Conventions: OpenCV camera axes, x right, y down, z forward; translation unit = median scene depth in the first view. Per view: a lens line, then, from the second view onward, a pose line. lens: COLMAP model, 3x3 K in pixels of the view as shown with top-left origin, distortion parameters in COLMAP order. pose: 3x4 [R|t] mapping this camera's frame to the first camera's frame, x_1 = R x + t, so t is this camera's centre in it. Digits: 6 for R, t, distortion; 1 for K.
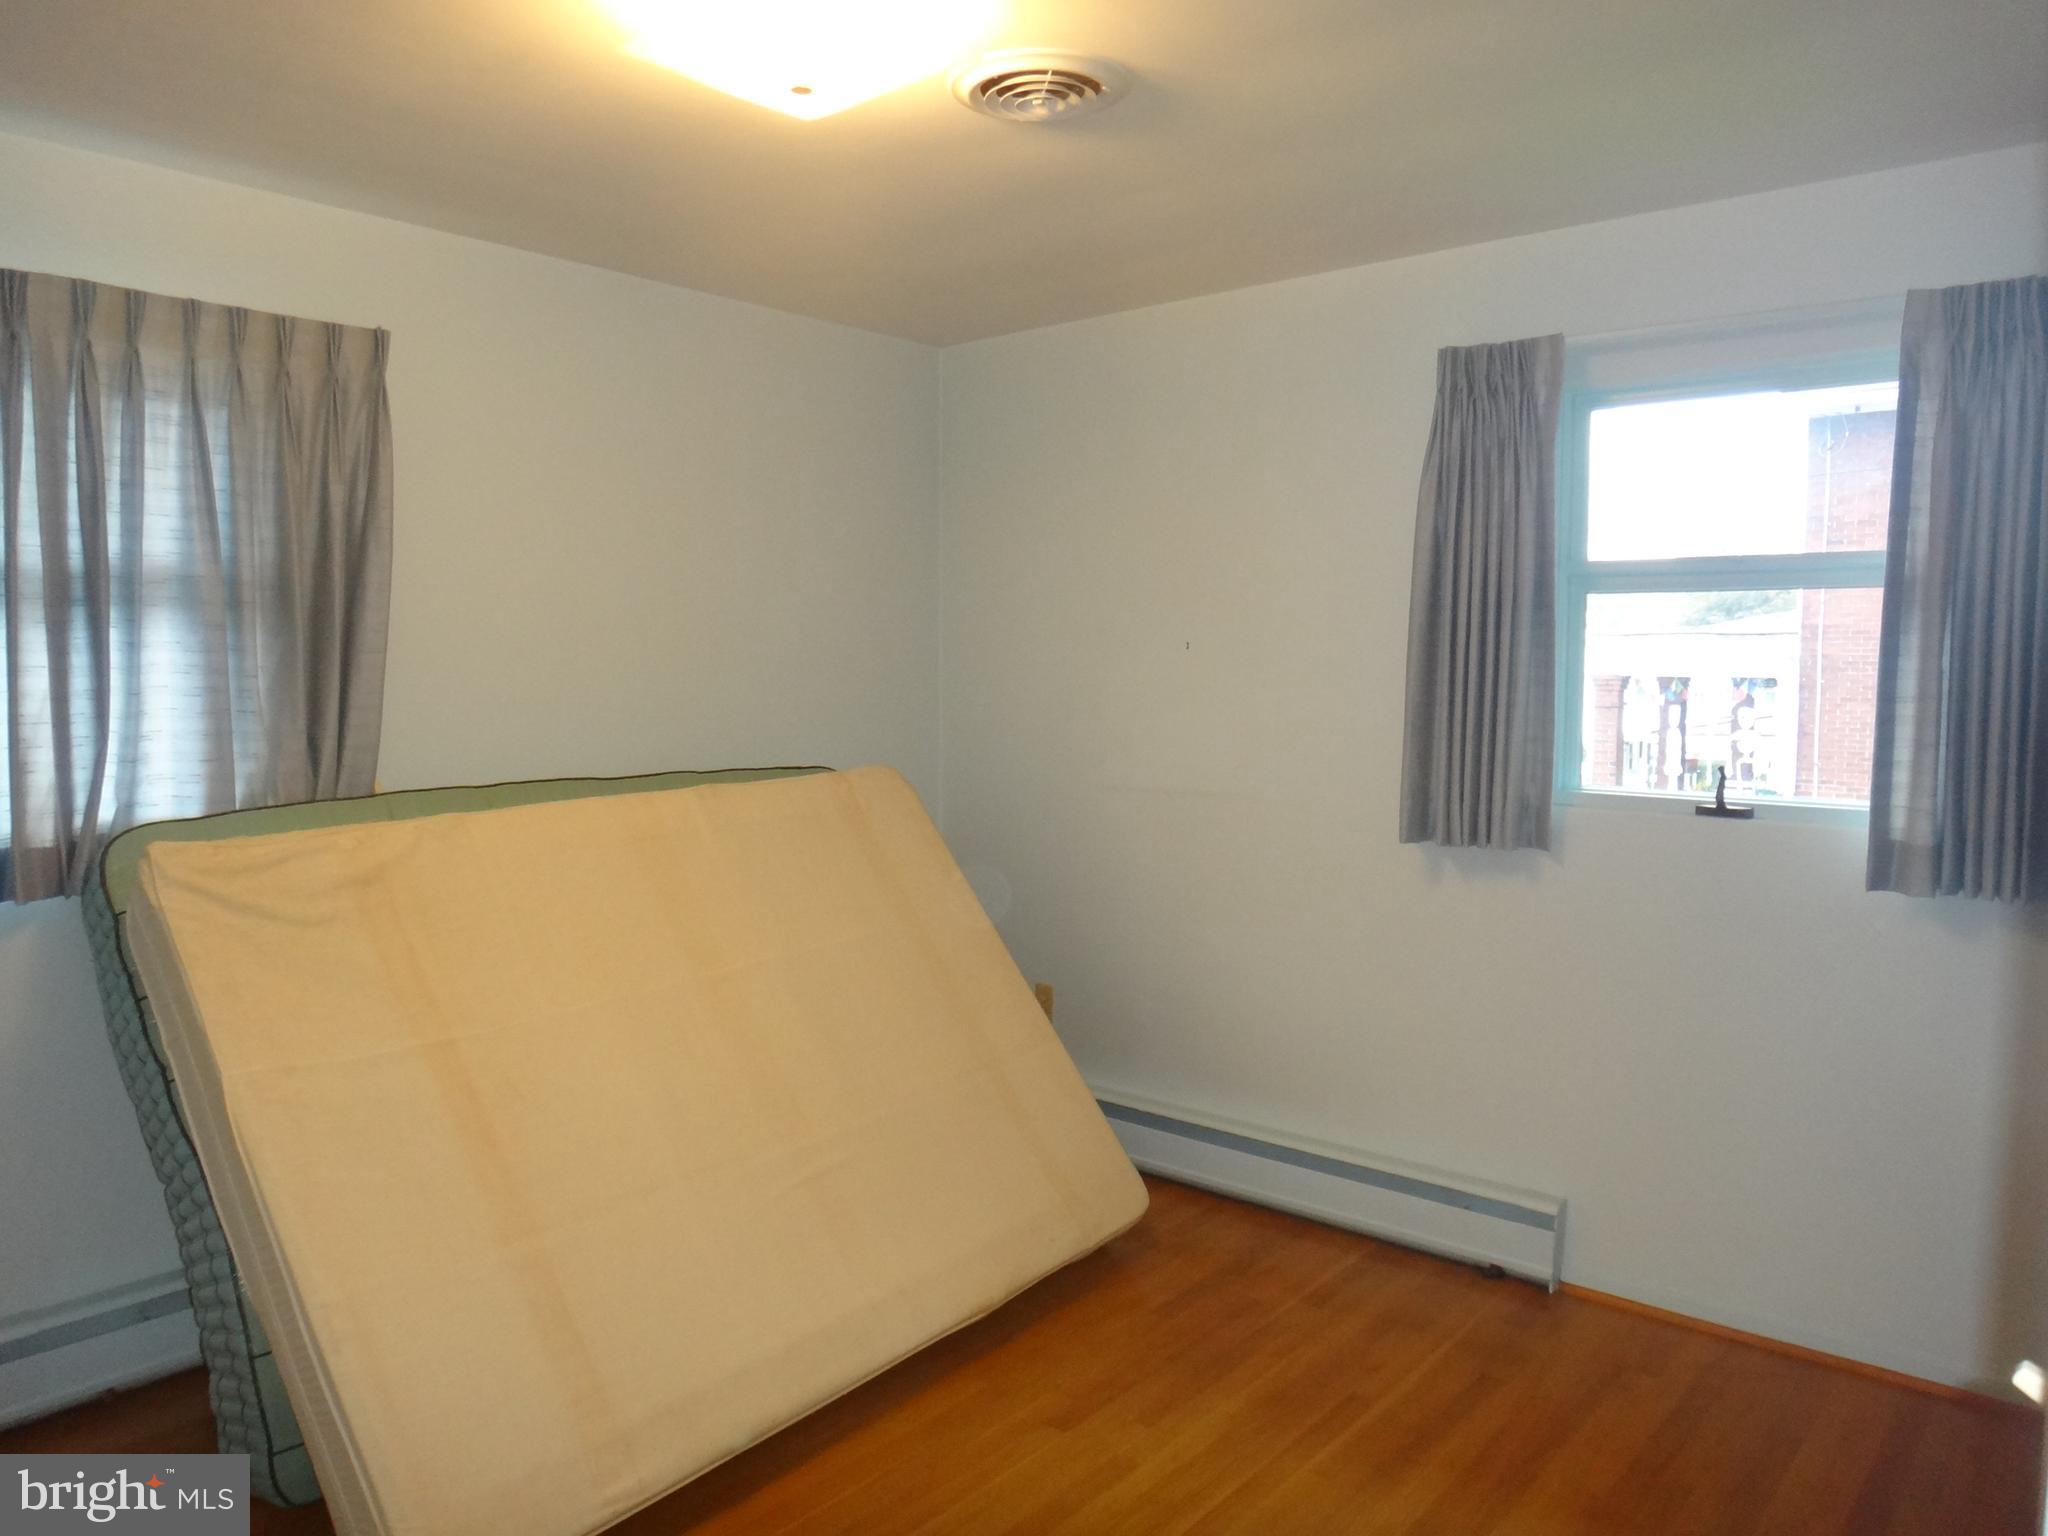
lens RADIAL K [[1446.4, 0, 990.7], [0, 1446.4, 768.1], [0, 0, 1]] dist [-0.029633, 0.000246]
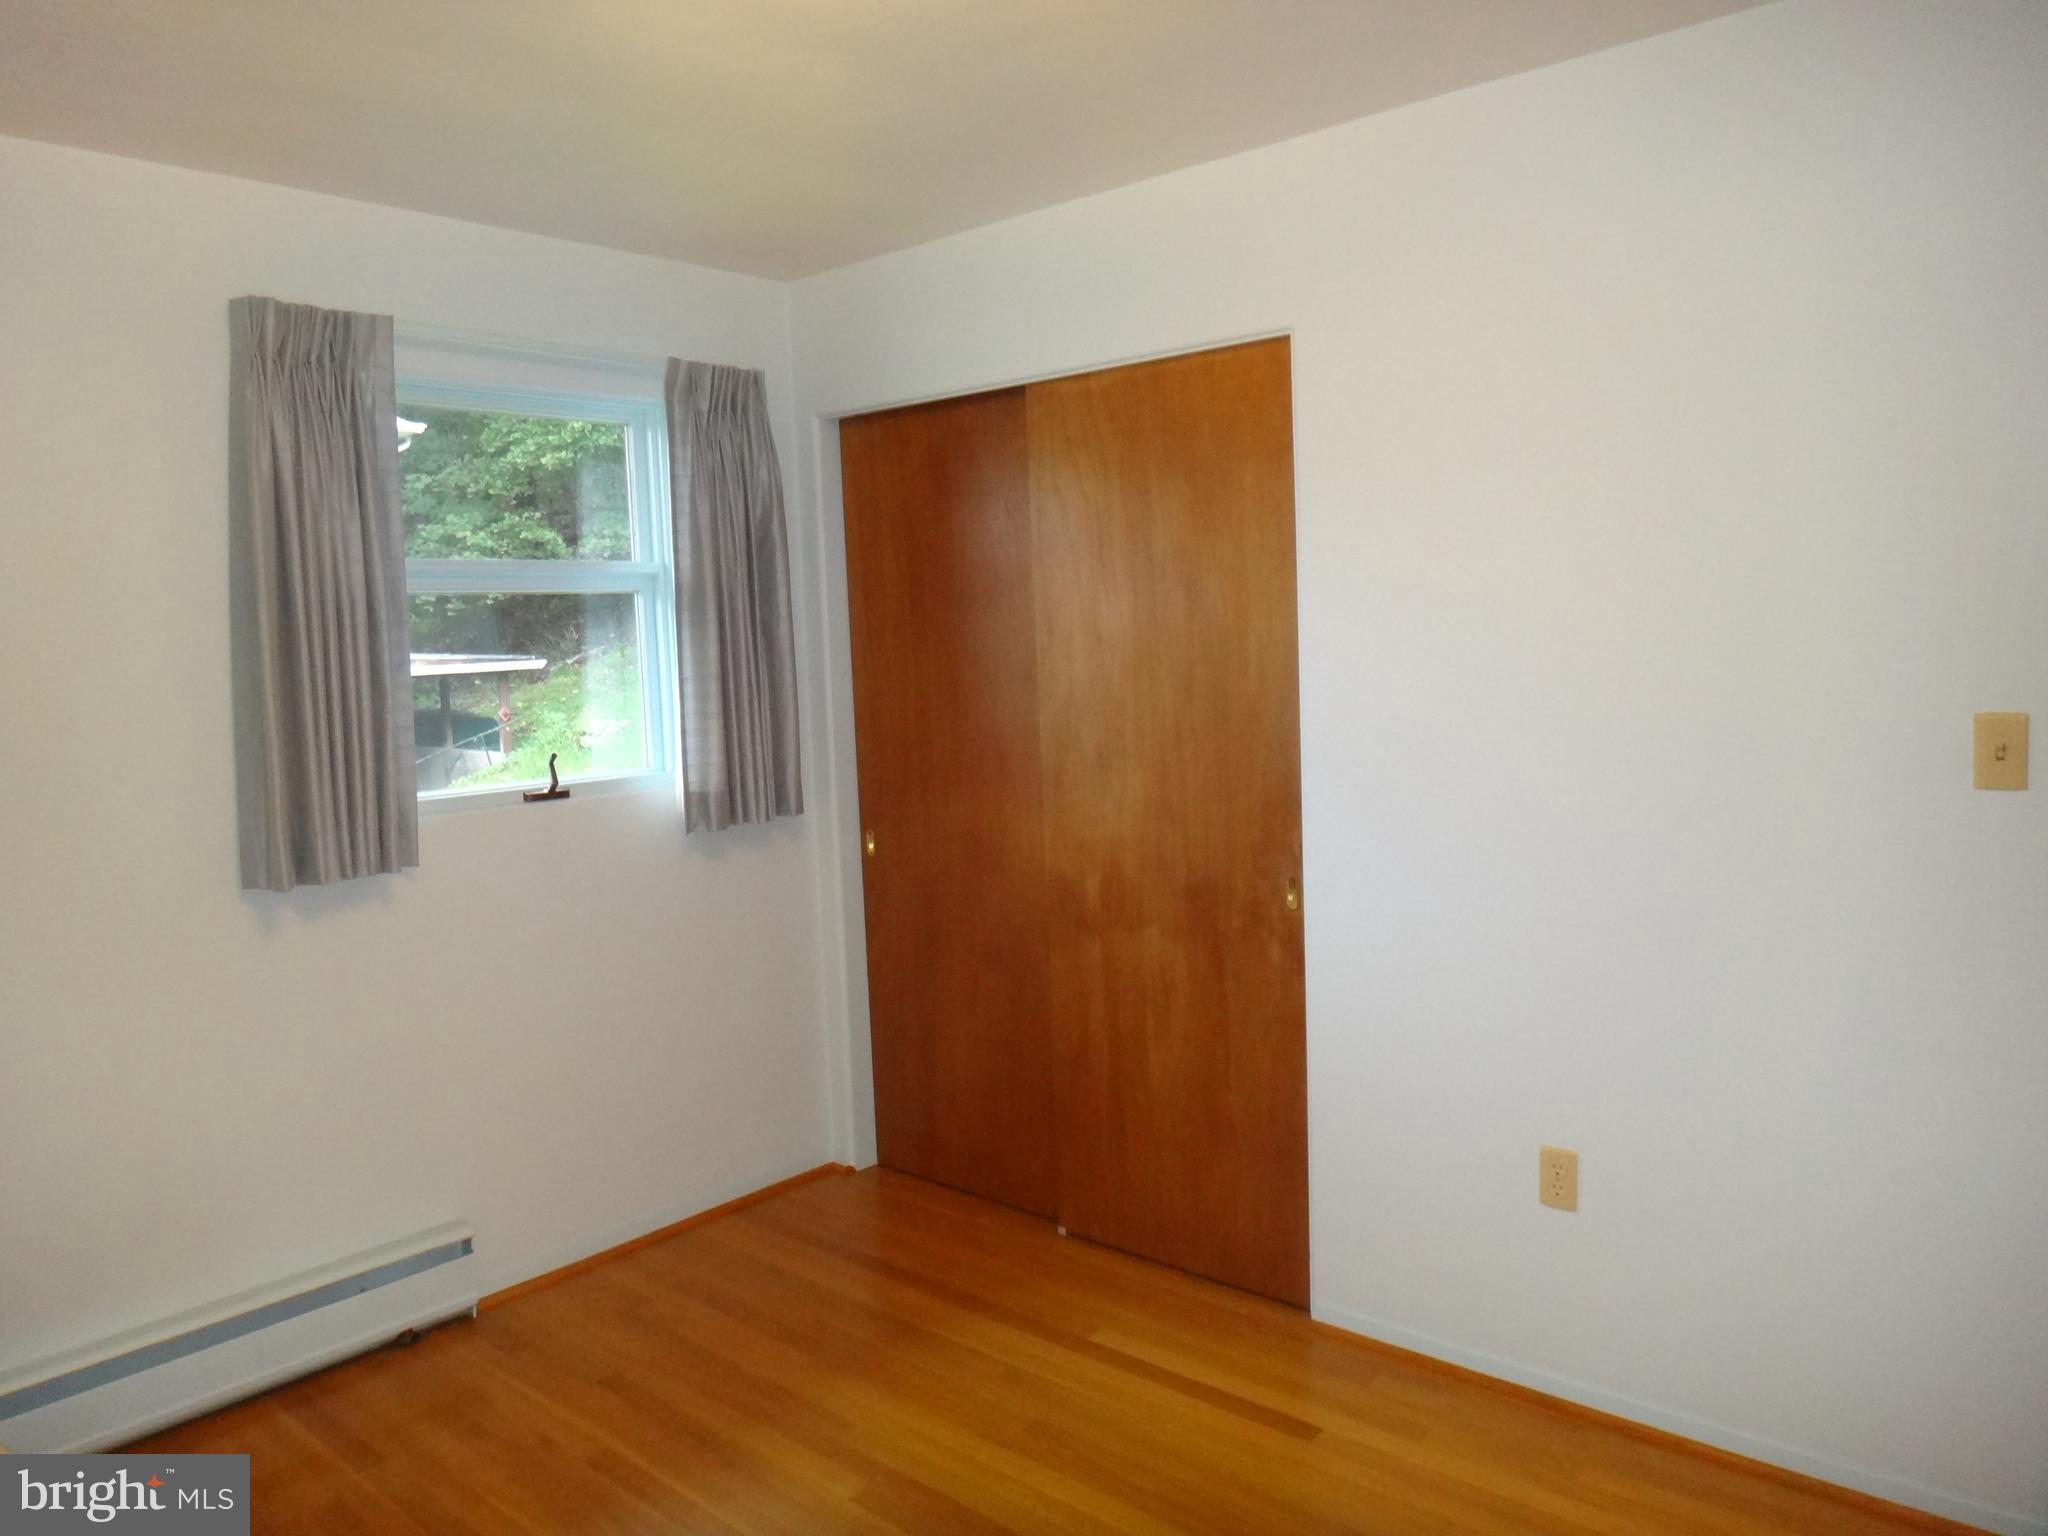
lens RADIAL K [[1446.4, 0, 990.7], [0, 1446.4, 768.1], [0, 0, 1]] dist [-0.029633, 0.000246]
pose [[0.040120, -0.083591, 0.995692, -0.556840], [0.130027, 0.988458, 0.077744, -0.031223], [-0.990698, 0.126347, 0.050526, 0.594269]]
